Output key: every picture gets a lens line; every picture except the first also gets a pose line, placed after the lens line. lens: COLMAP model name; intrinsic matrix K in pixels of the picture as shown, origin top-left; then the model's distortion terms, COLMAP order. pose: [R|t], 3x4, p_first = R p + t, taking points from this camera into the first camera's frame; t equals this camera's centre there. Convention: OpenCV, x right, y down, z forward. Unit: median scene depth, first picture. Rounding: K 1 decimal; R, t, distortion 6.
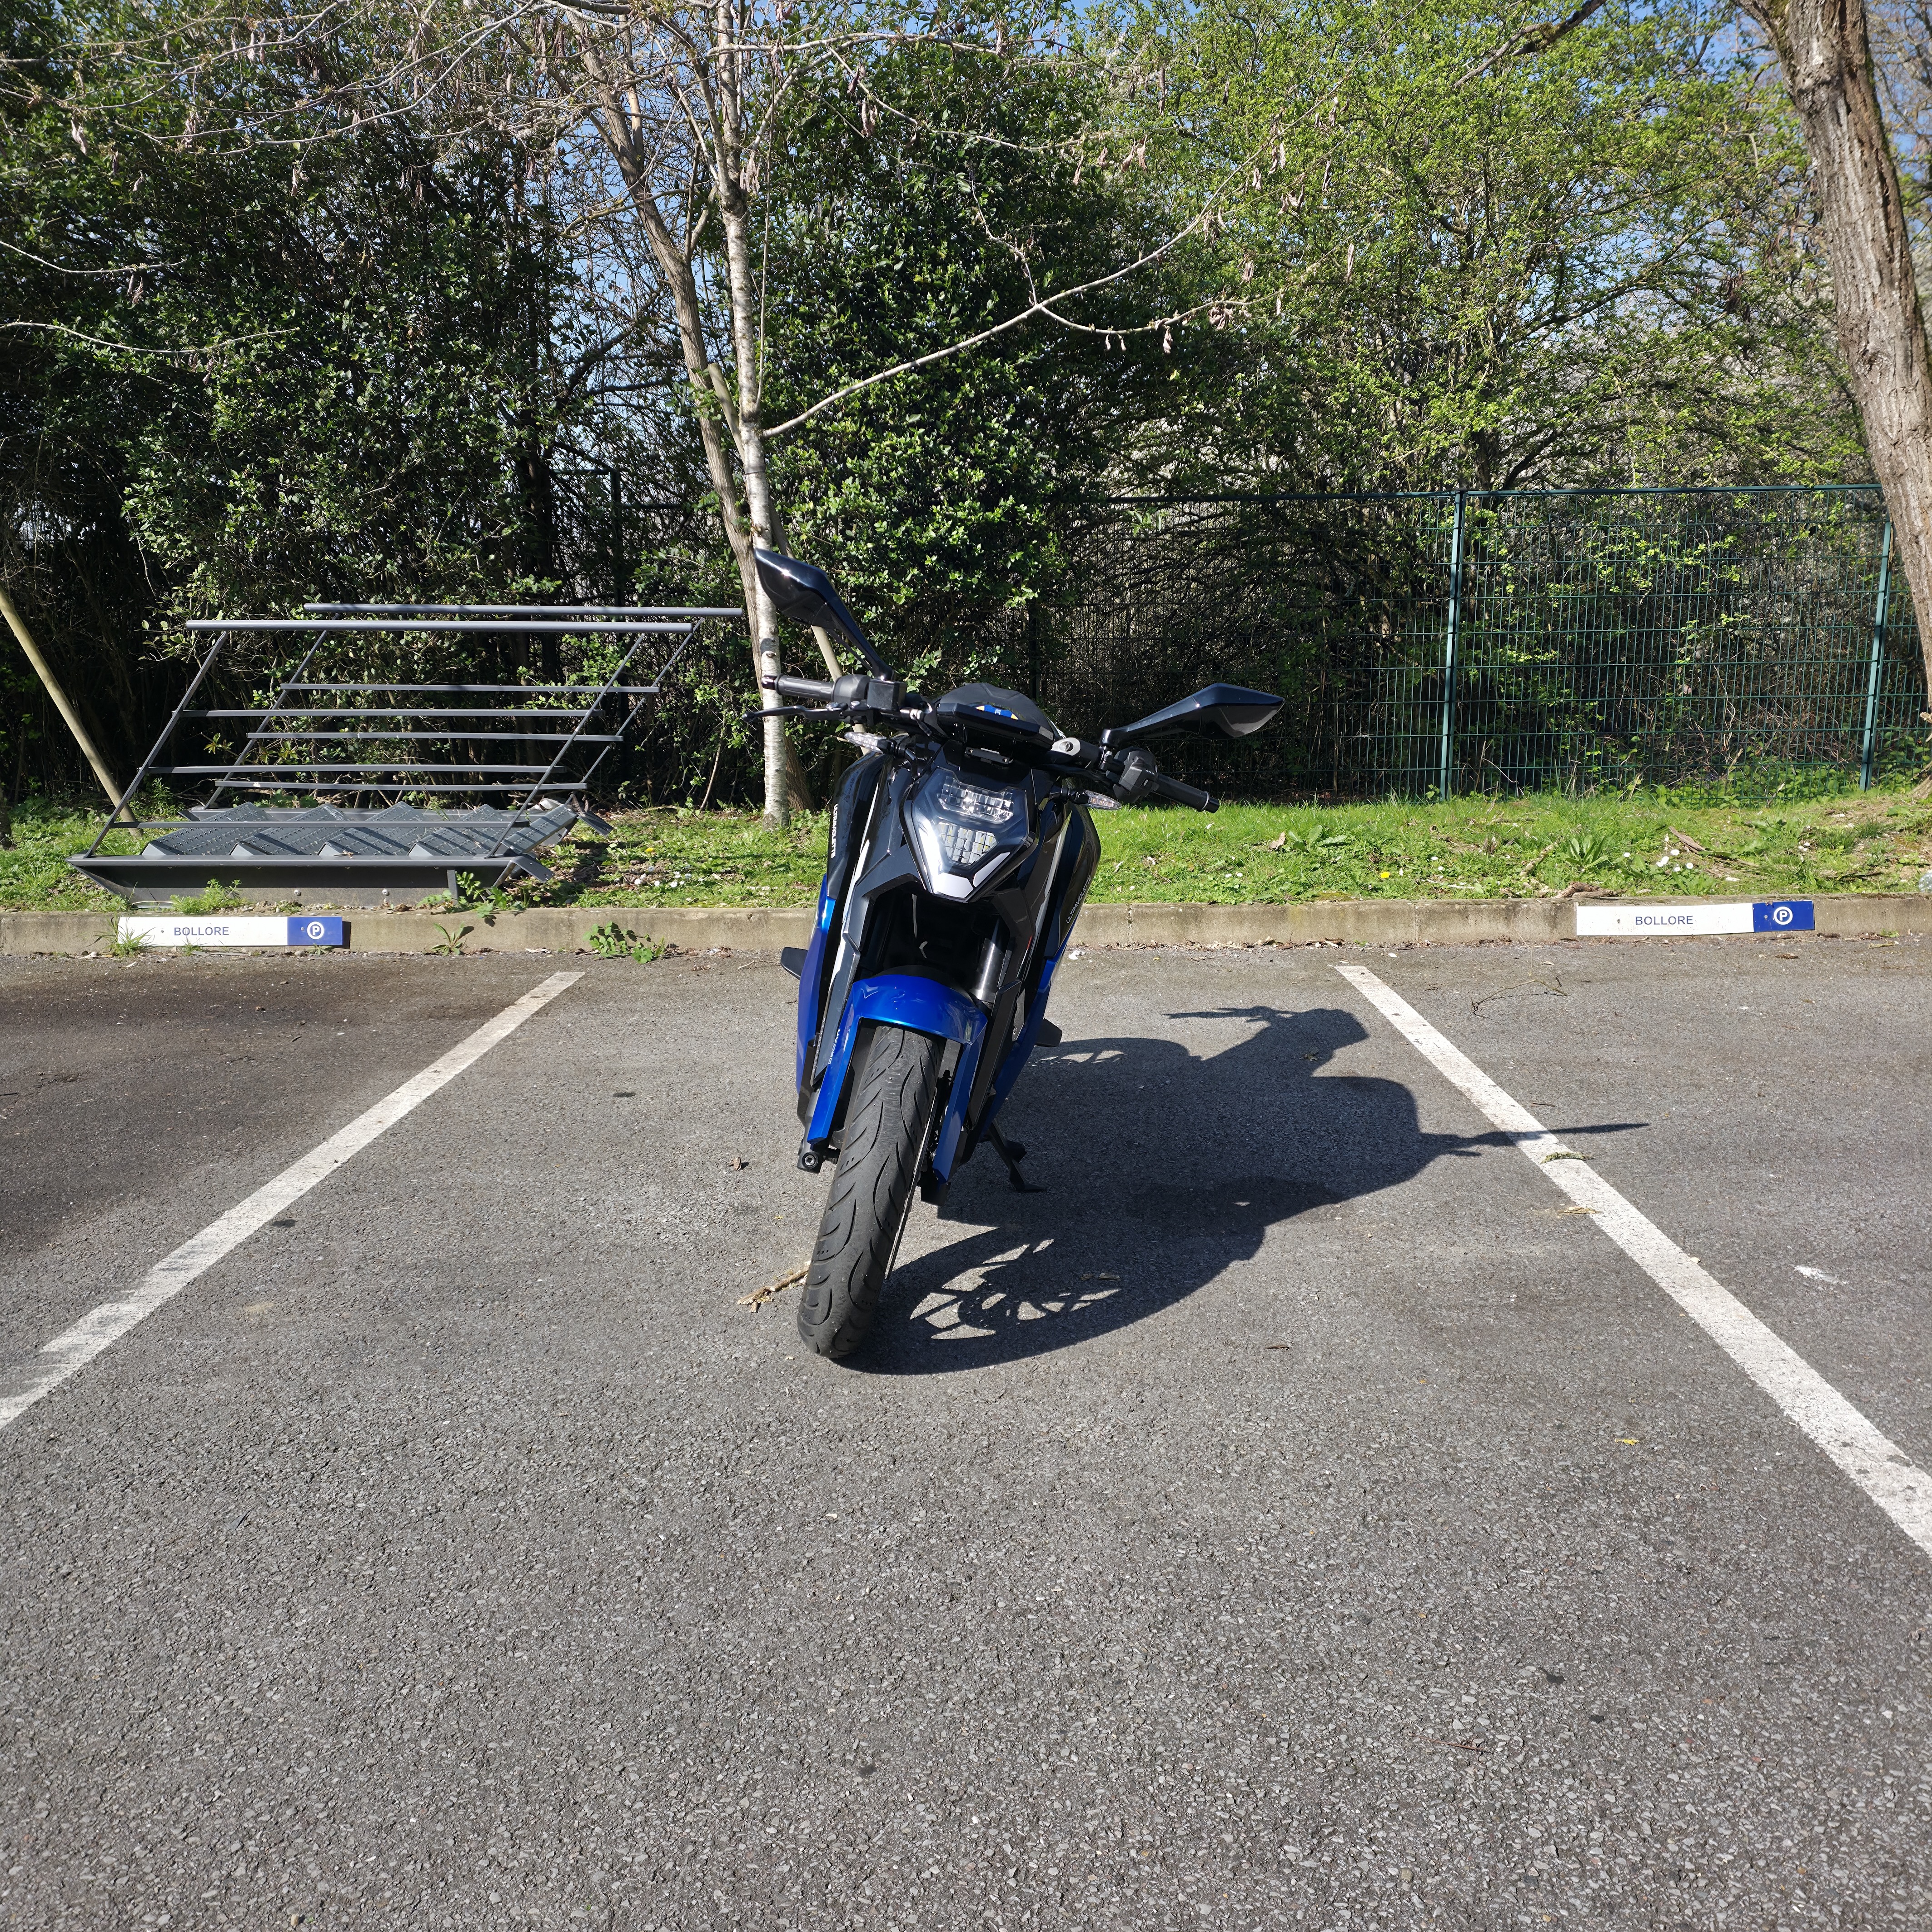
lens RADIAL K [[1676.5, 0, 972.5], [0, 1676.5, 976.5], [0, 0, 1]] dist [0.100838, -0.107208]
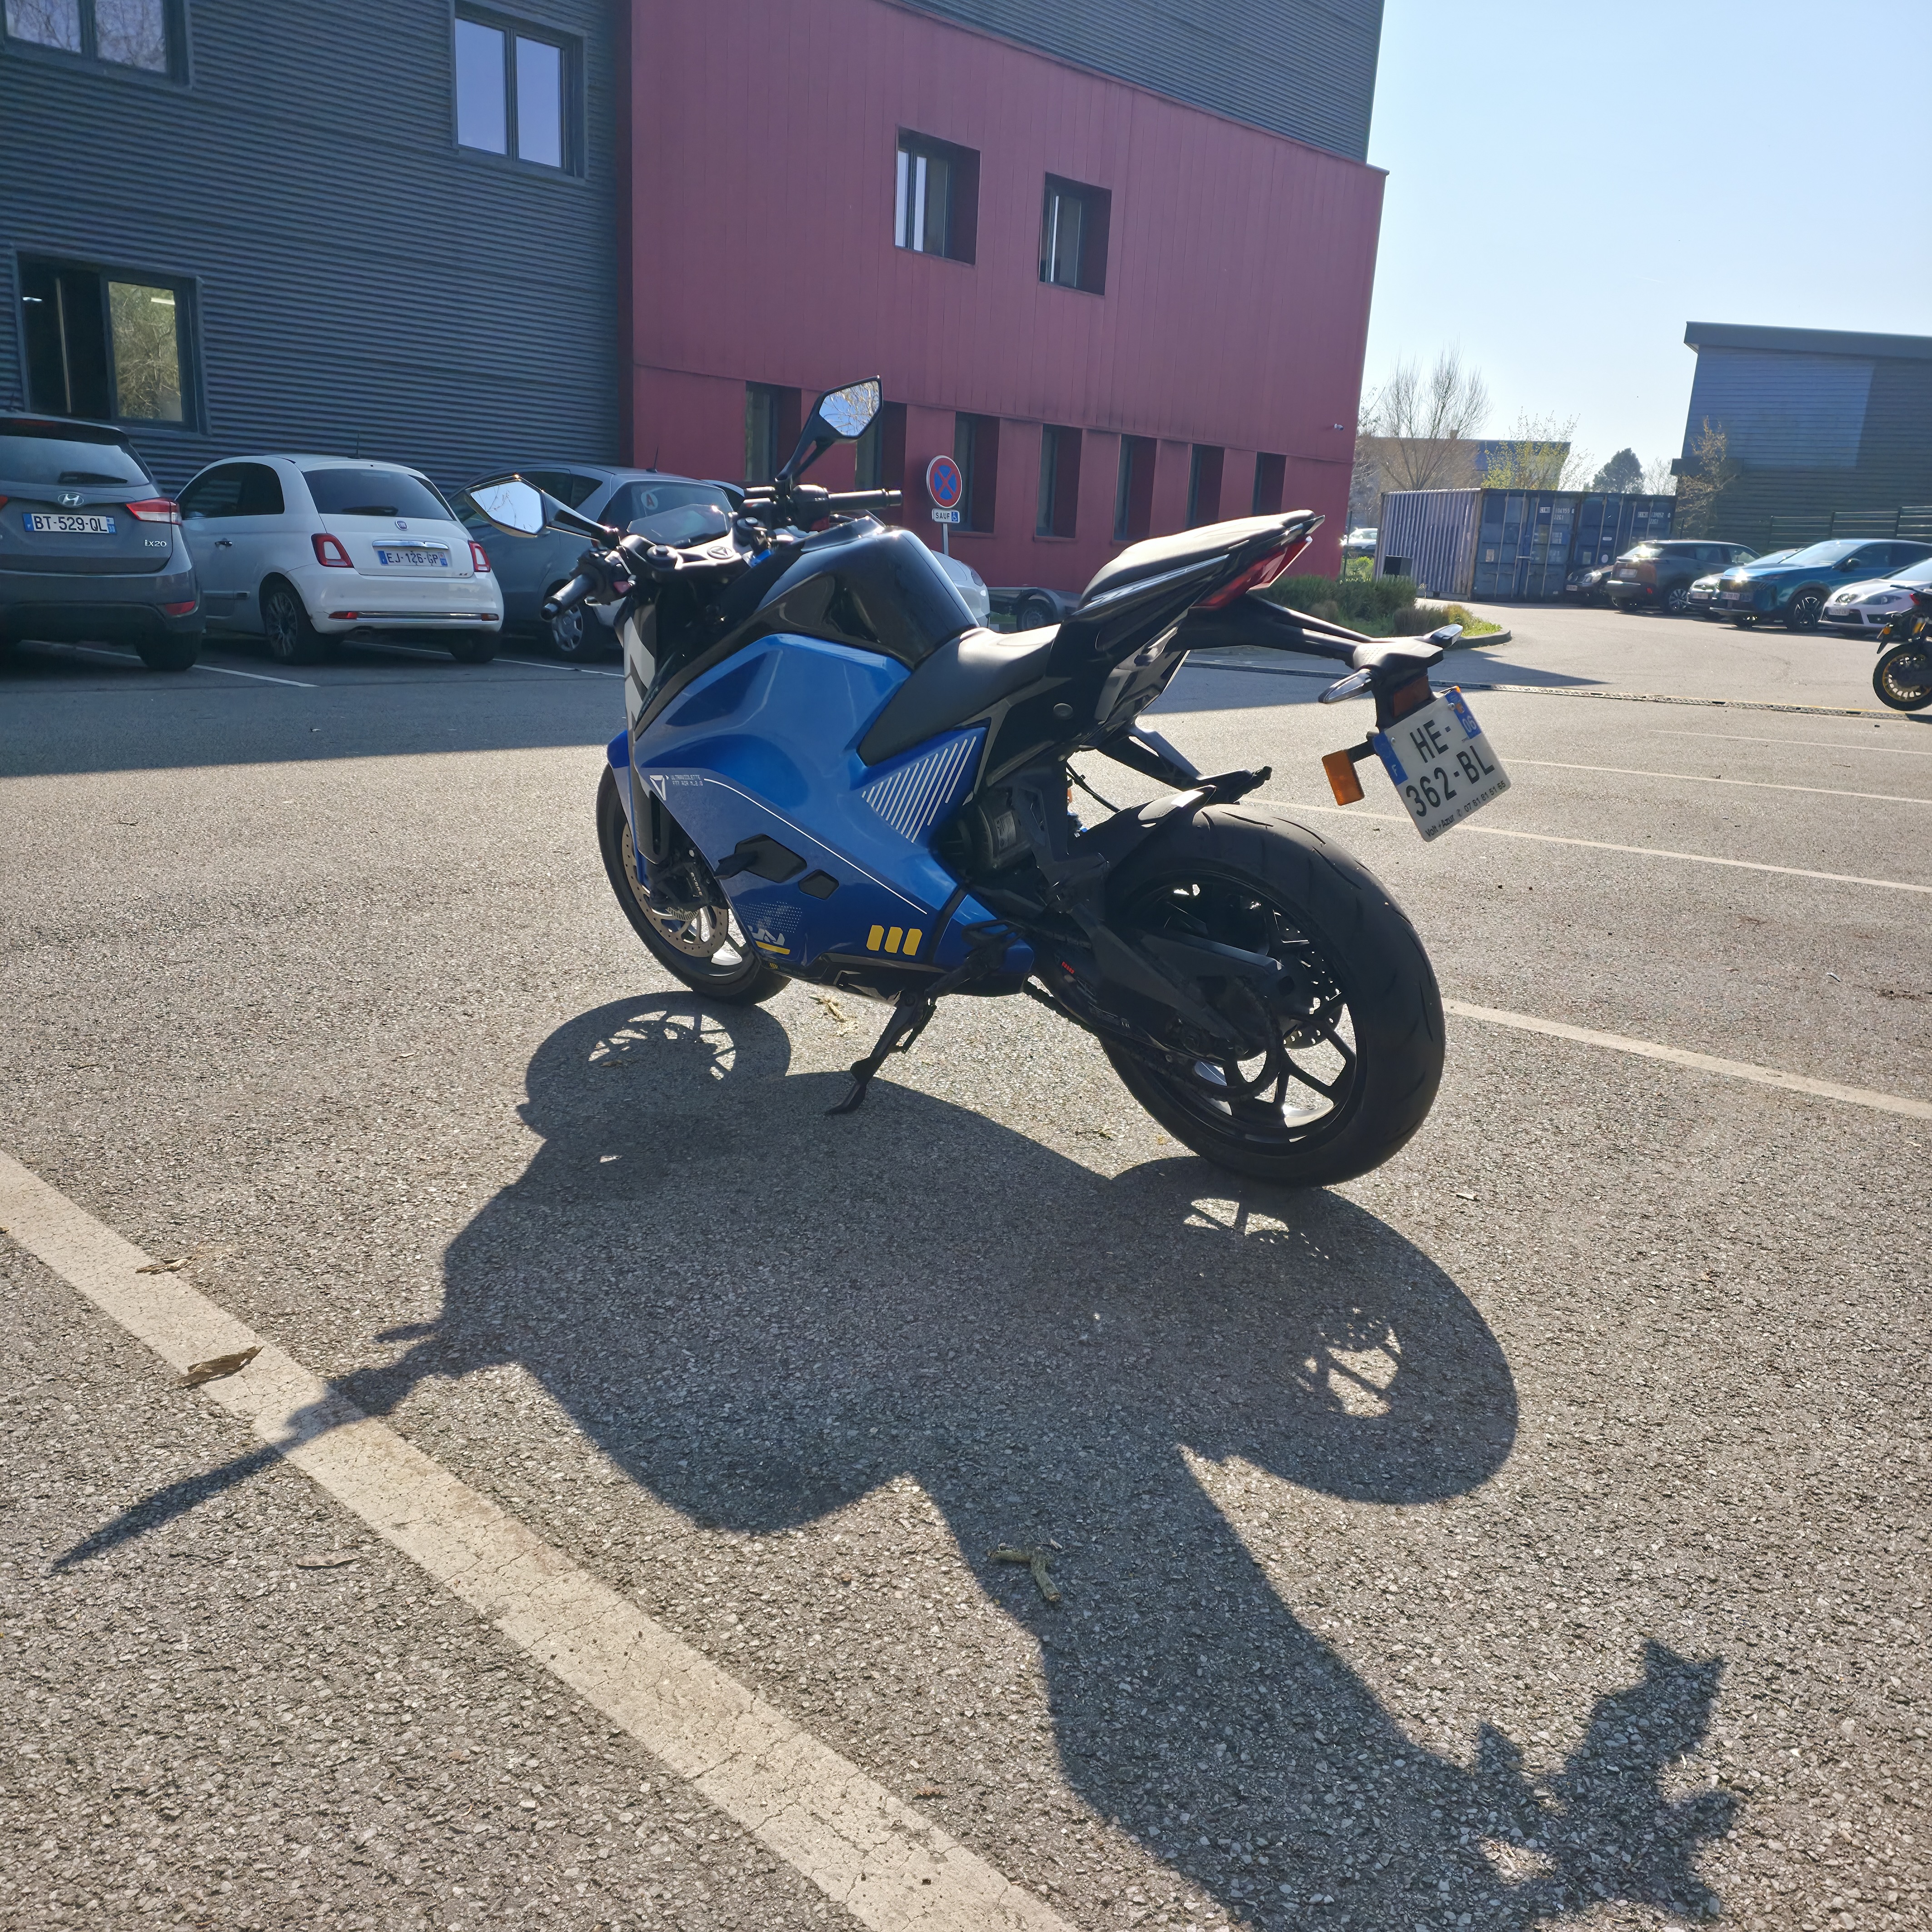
lens RADIAL K [[1676.5, 0, 978.5], [0, 1676.5, 957.2], [0, 0, 1]] dist [0.100838, -0.107208]
pose [[-0.672631, 0.160443, -0.722375, 0.285175], [-0.165798, 0.918715, 0.358432, -0.126786], [0.721165, 0.360861, -0.591355, 0.737975]]
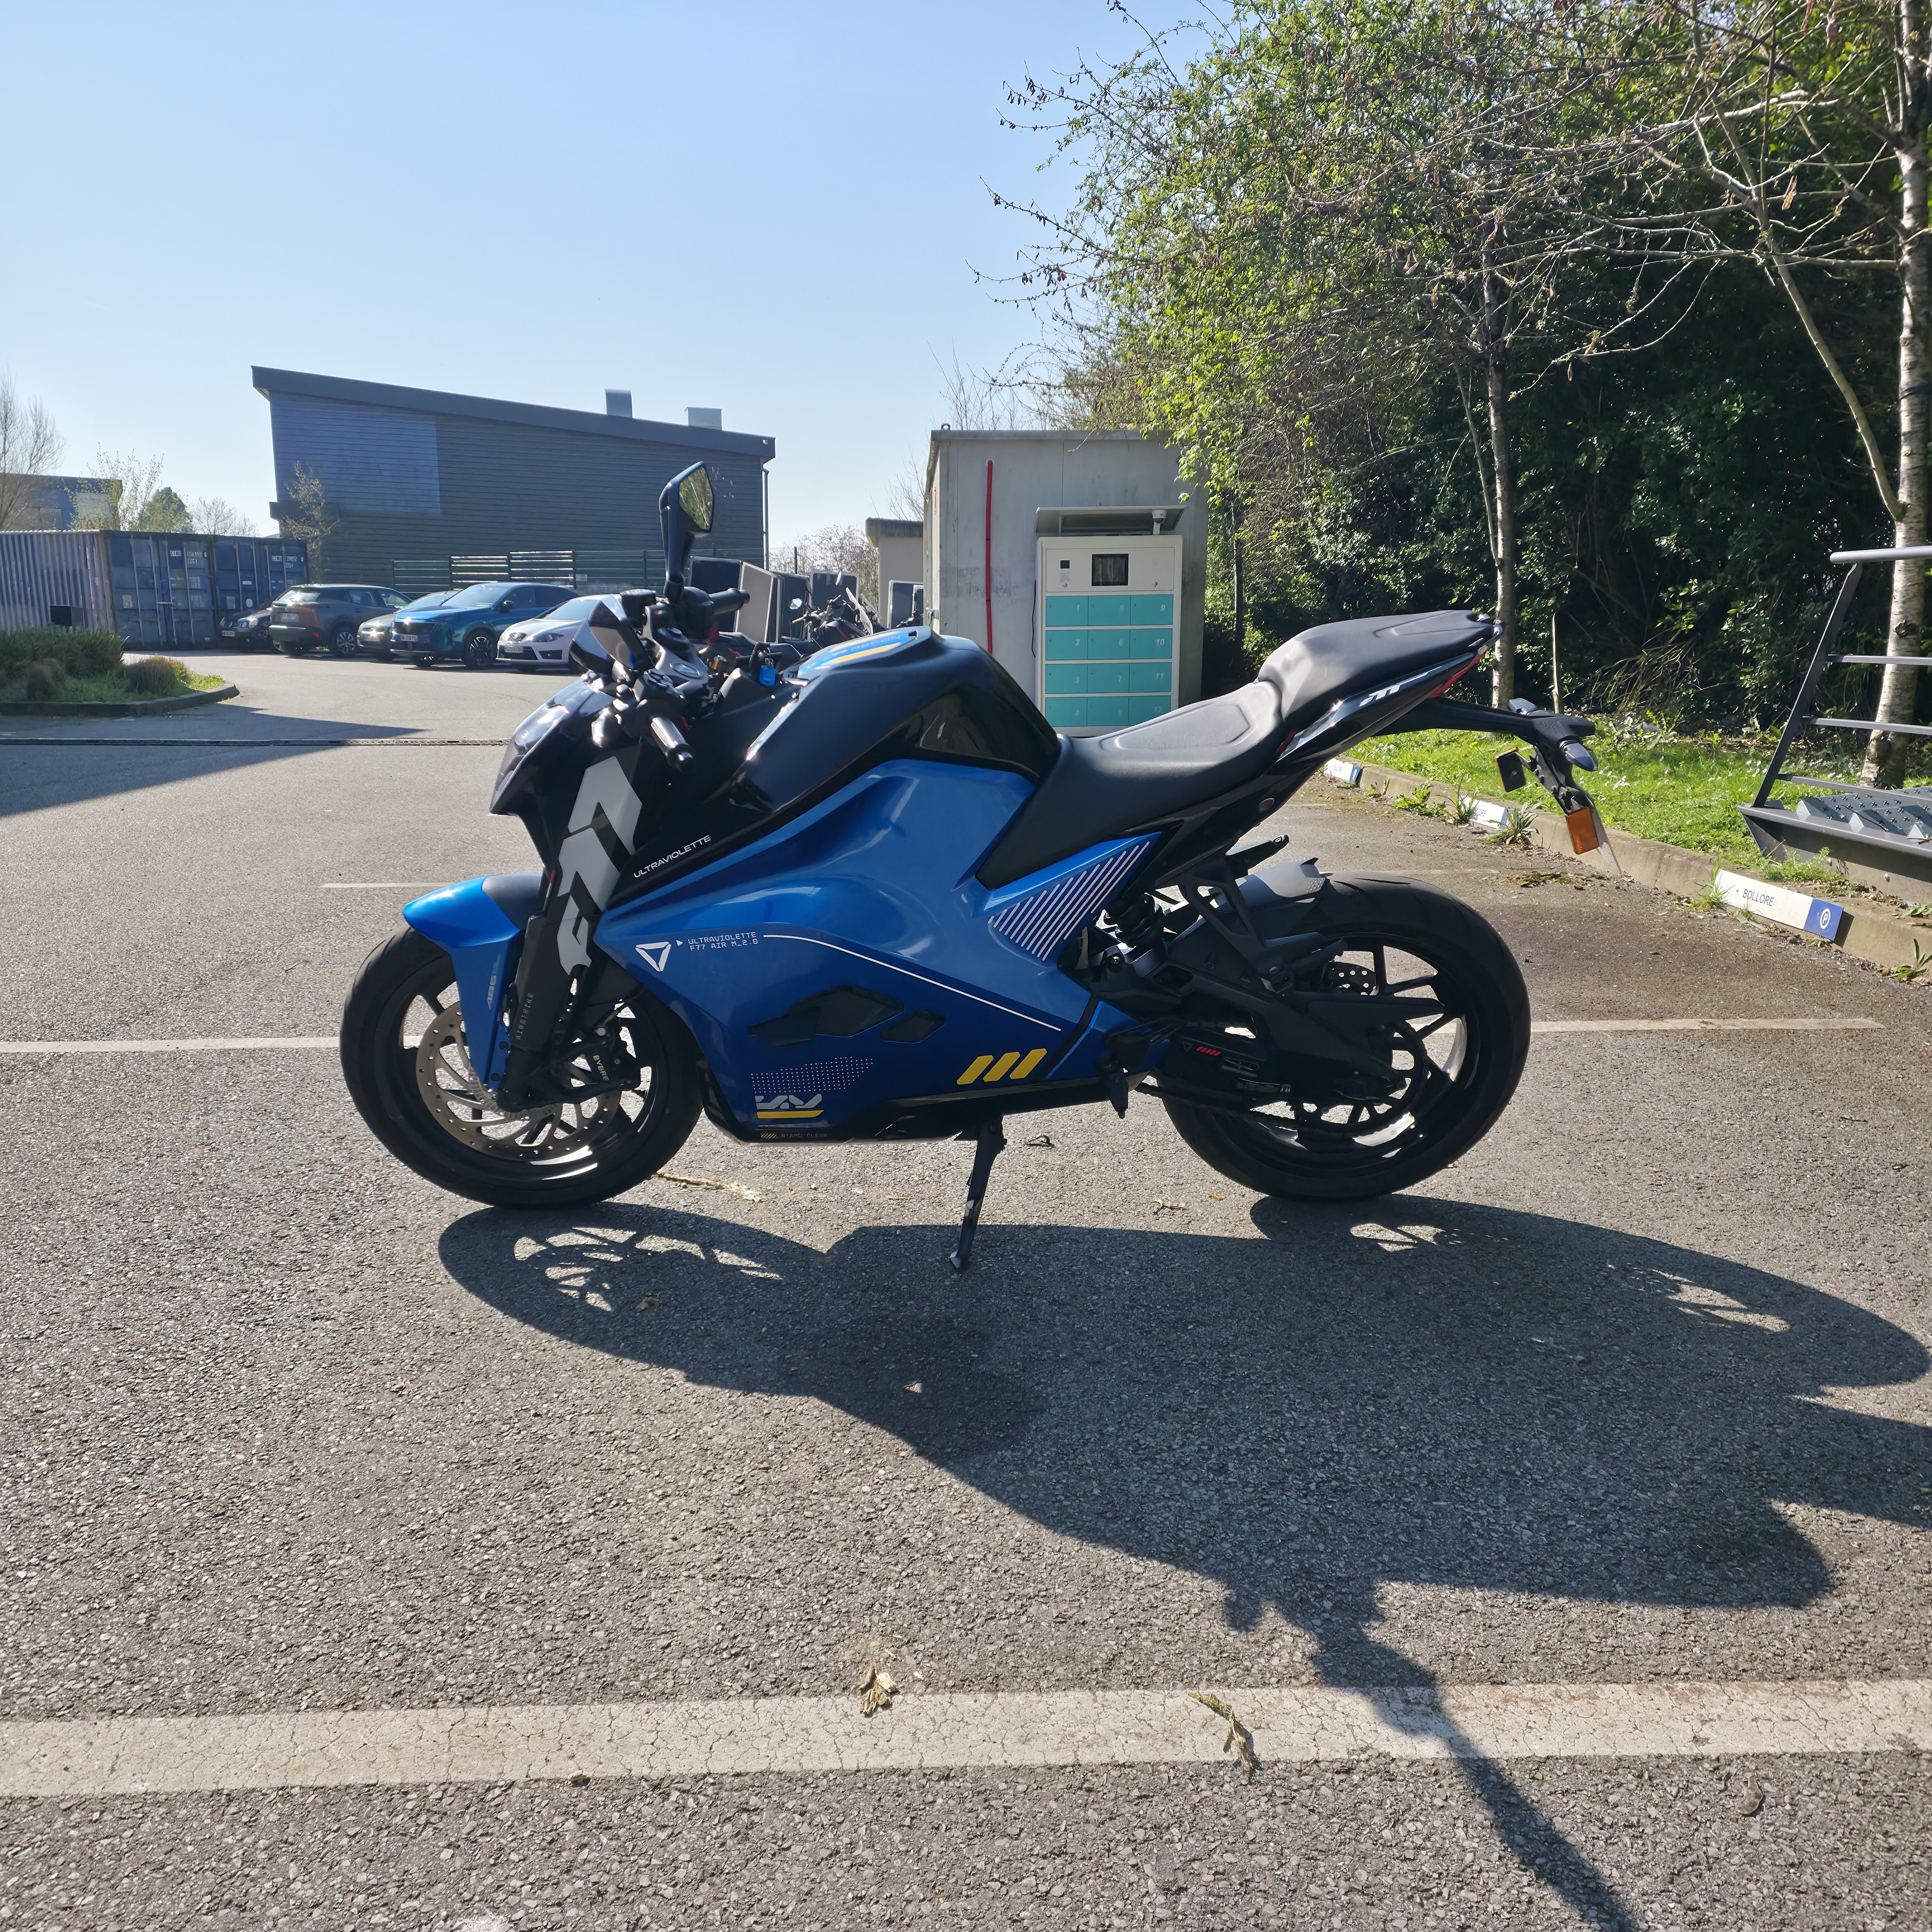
lens RADIAL K [[1676.5, 0, 954.9], [0, 1676.5, 969.5], [0, 0, 1]] dist [0.100838, -0.107208]
pose [[0.048553, 0.216297, -0.975120, 0.371843], [-0.185519, 0.961236, 0.203980, -0.079660], [0.981440, 0.171000, 0.086798, 0.436870]]
